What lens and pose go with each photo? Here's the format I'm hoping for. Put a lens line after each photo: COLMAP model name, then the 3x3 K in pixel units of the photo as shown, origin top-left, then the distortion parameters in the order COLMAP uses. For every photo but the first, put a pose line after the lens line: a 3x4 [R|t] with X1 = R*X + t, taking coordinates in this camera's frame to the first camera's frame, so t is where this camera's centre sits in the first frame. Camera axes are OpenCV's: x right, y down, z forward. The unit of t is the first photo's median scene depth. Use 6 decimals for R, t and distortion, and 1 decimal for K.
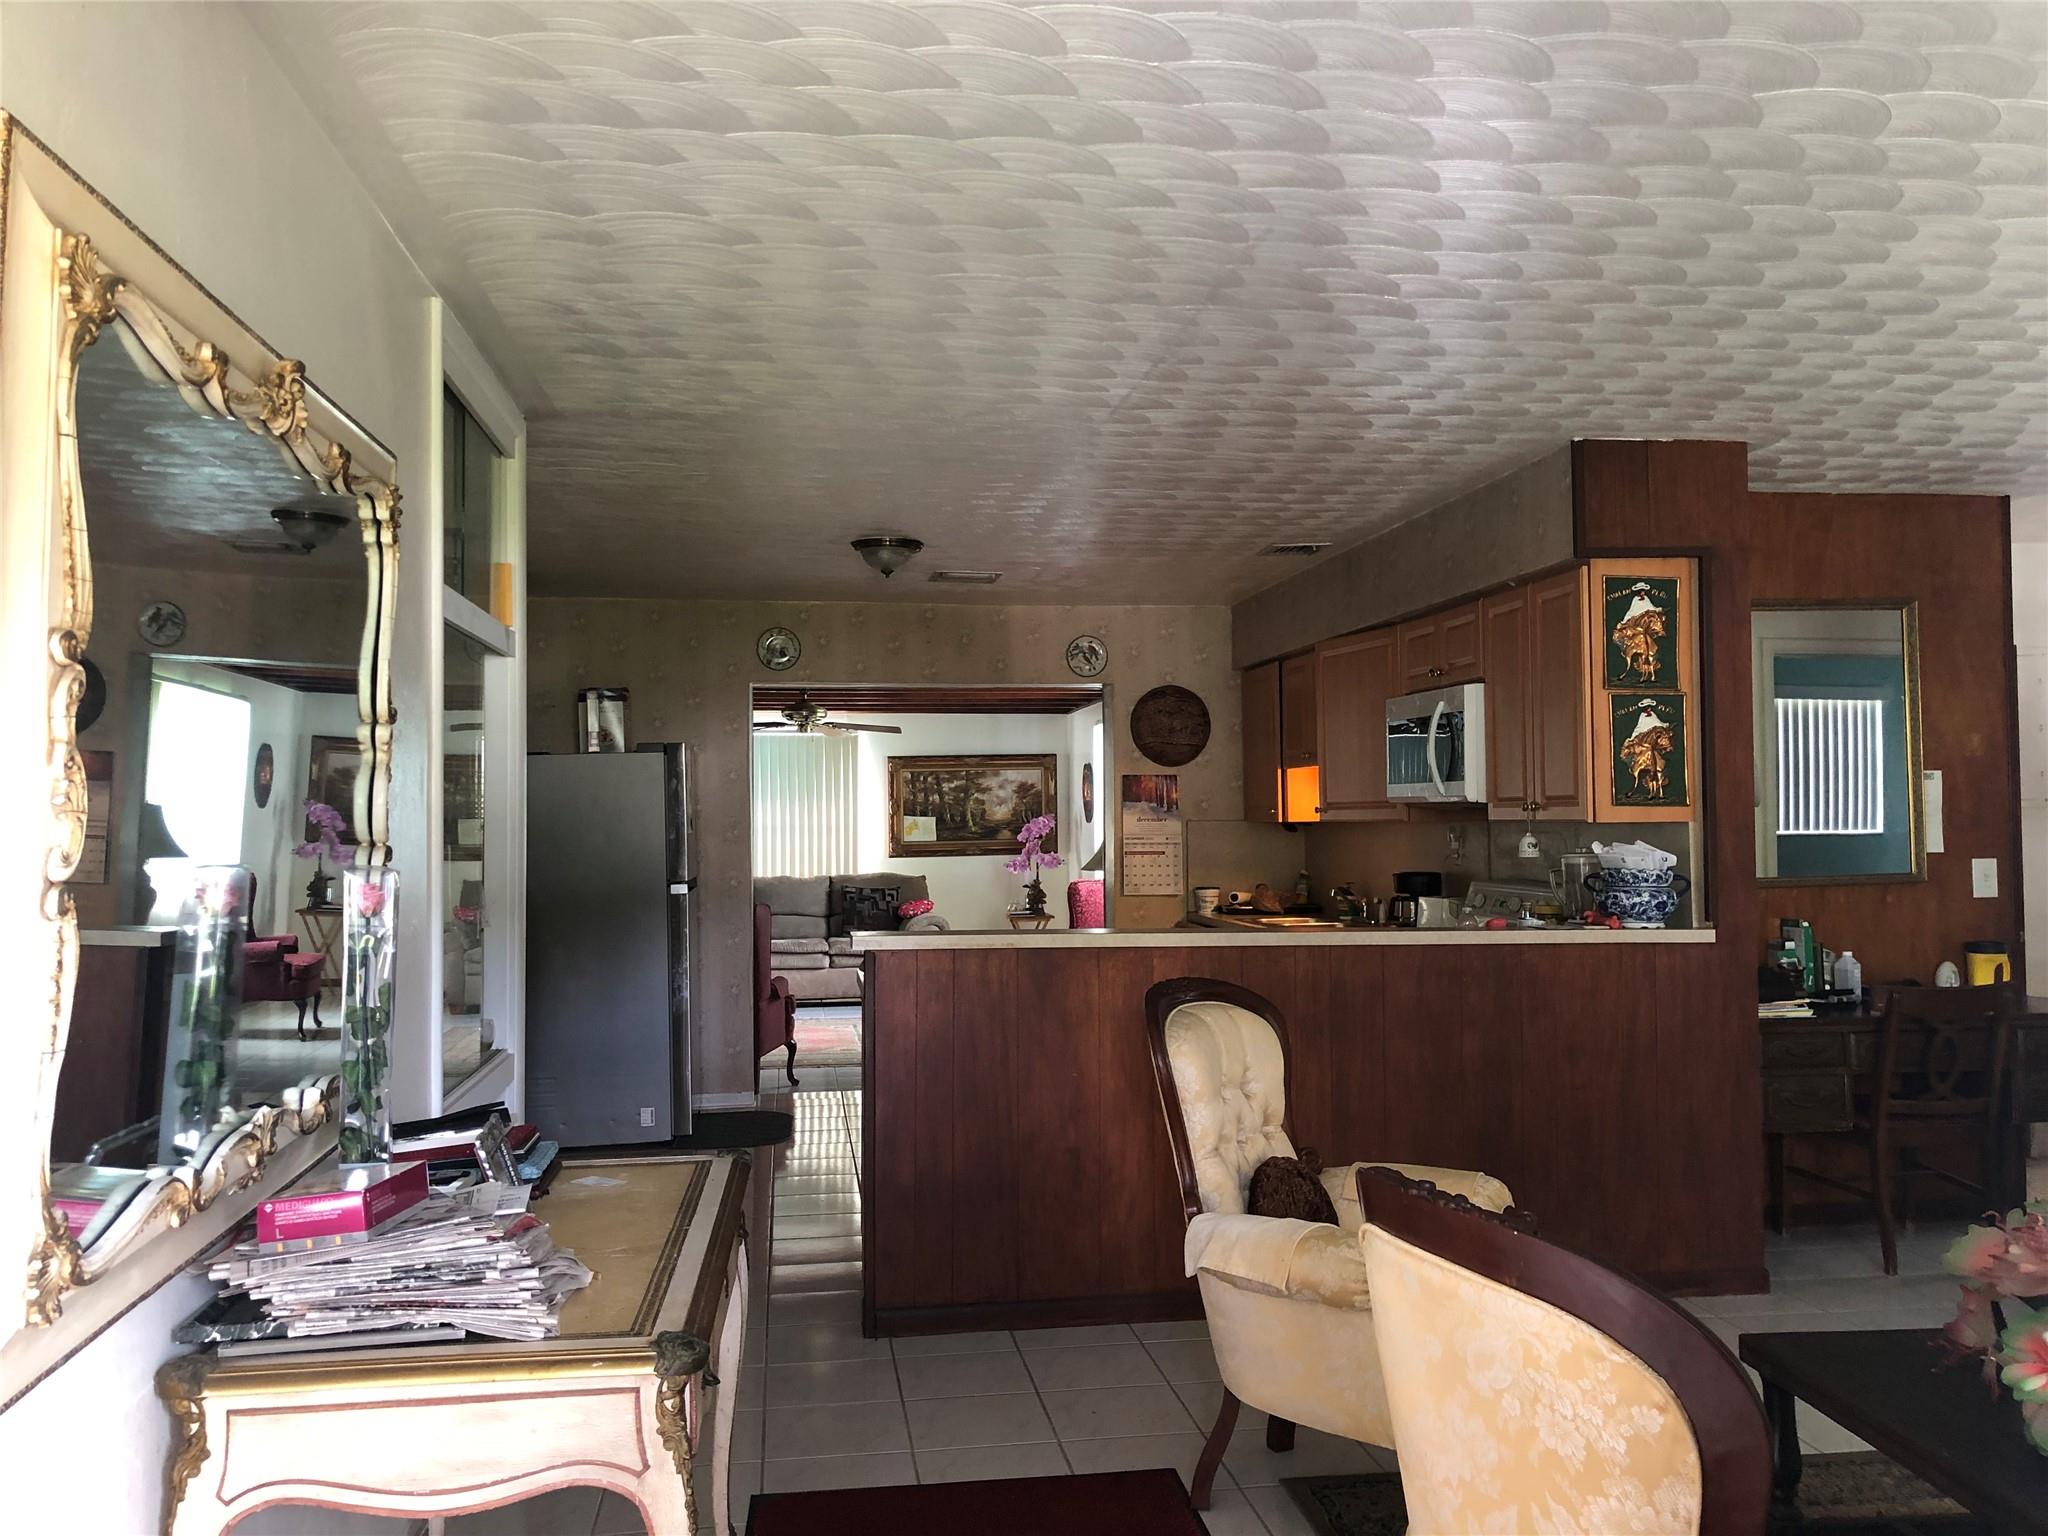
lens RADIAL K [[1723.0, 0, 1027.8], [0, 1723.0, 756.8], [0, 0, 1]] dist [0.074445, -0.085784]
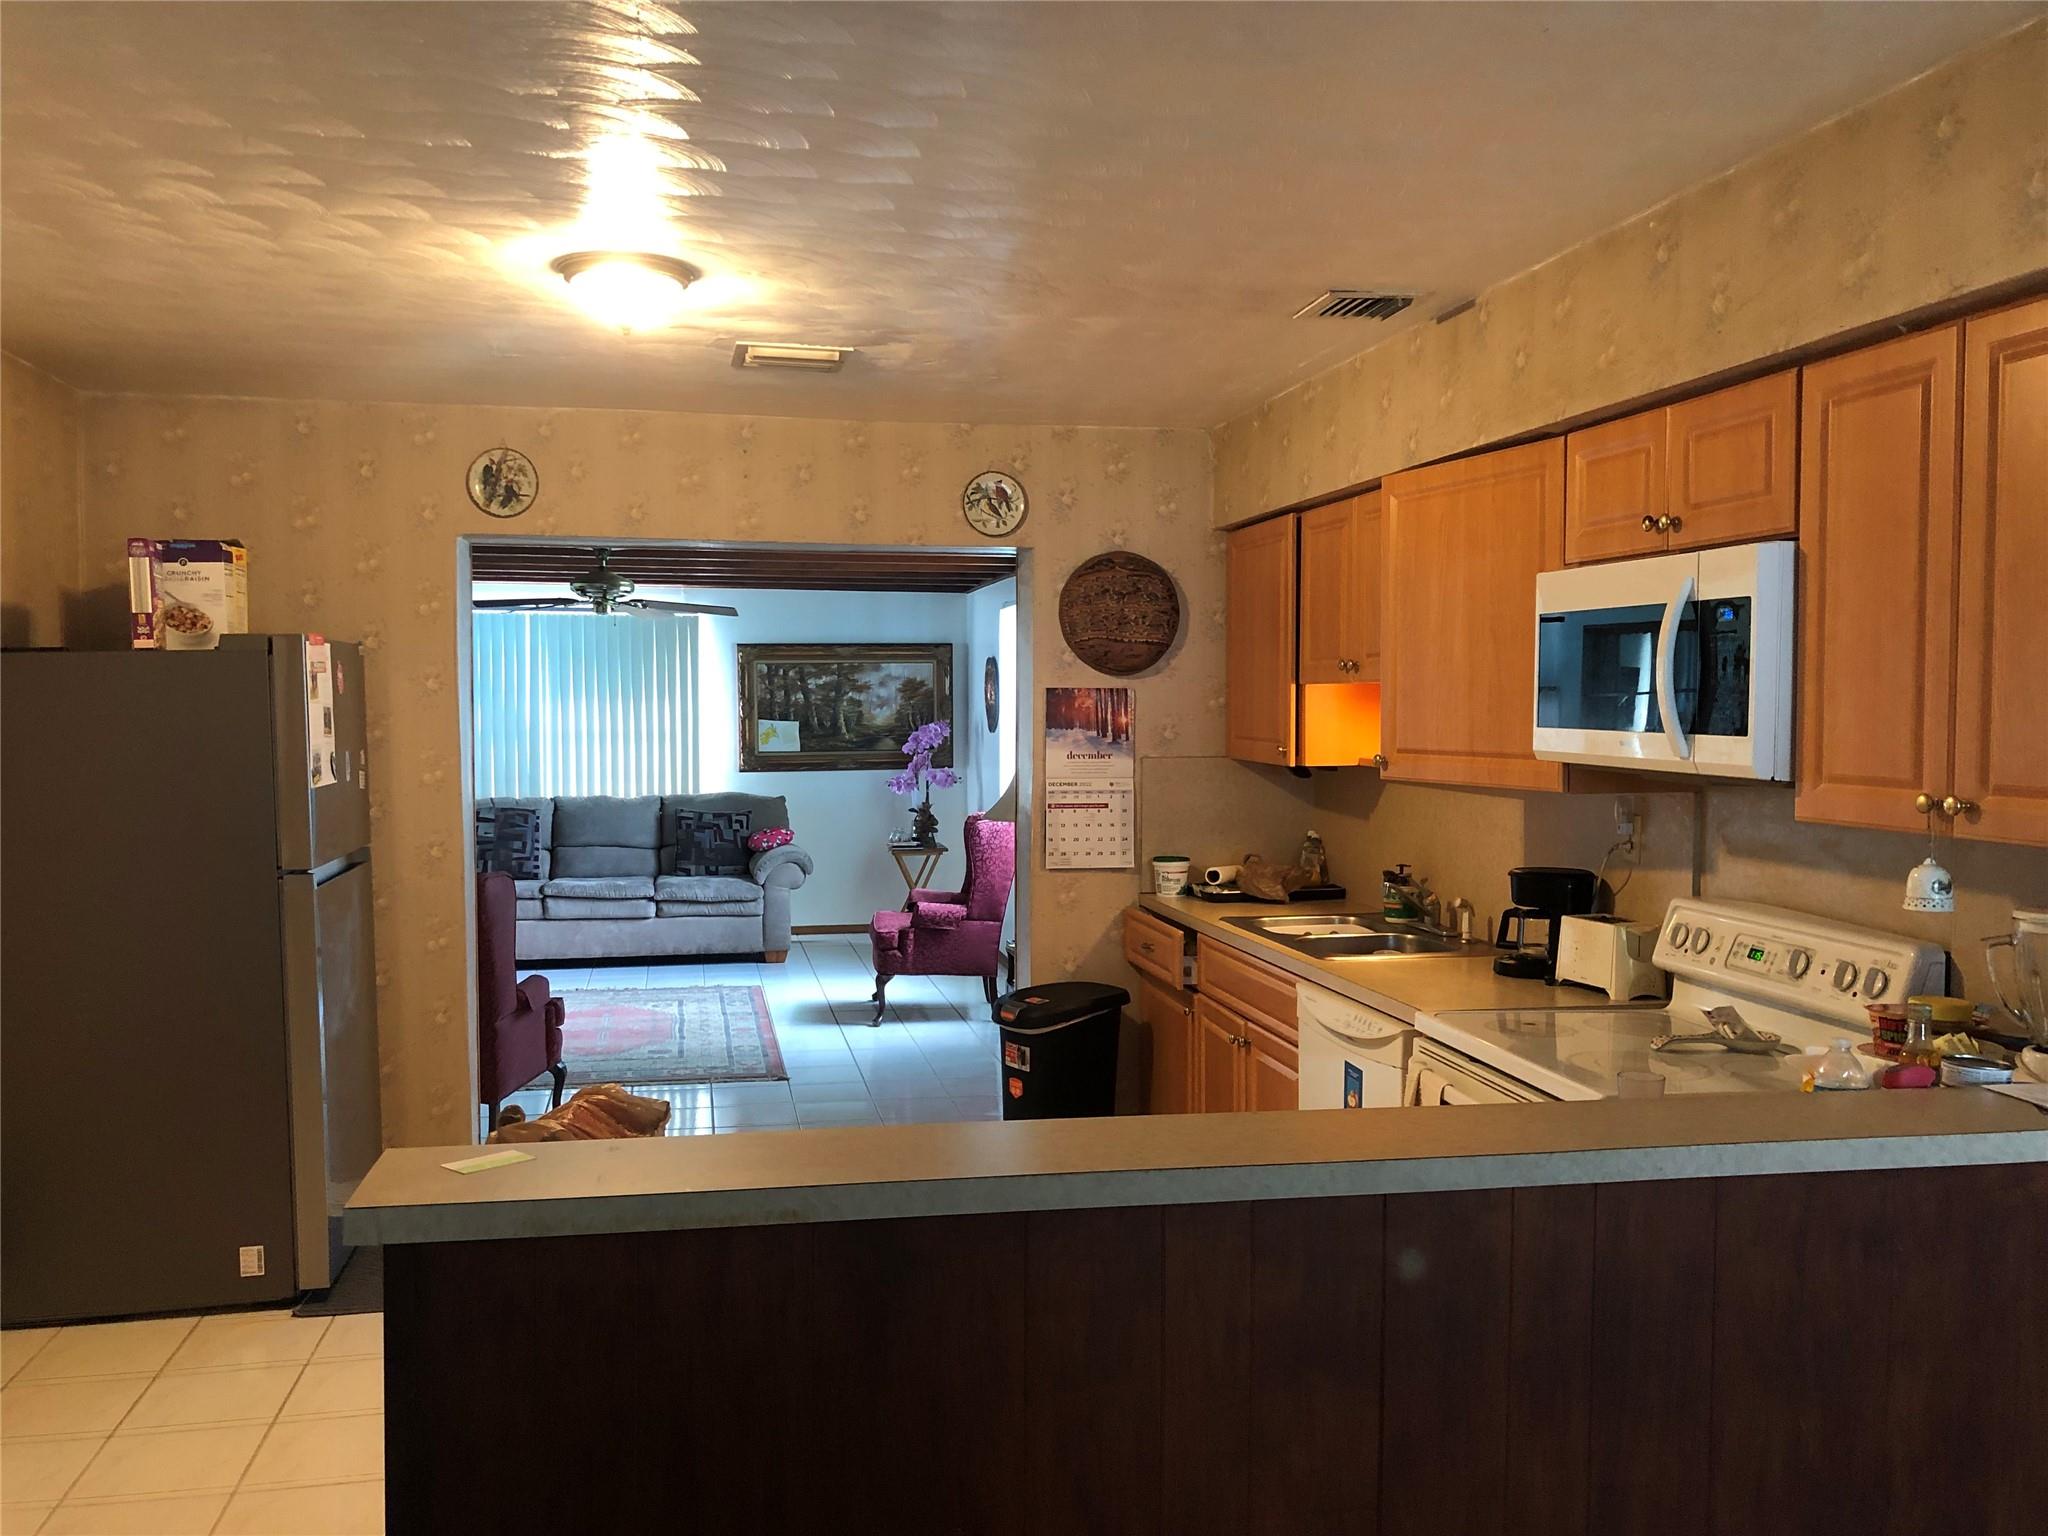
lens RADIAL K [[1723.0, 0, 1041.5], [0, 1723.0, 781.2], [0, 0, 1]] dist [0.074445, -0.085784]
pose [[0.997868, 0.005574, 0.065029, 0.006666], [-0.011006, 0.996449, 0.083472, -0.005409], [-0.064333, -0.084009, 0.994386, 0.212486]]
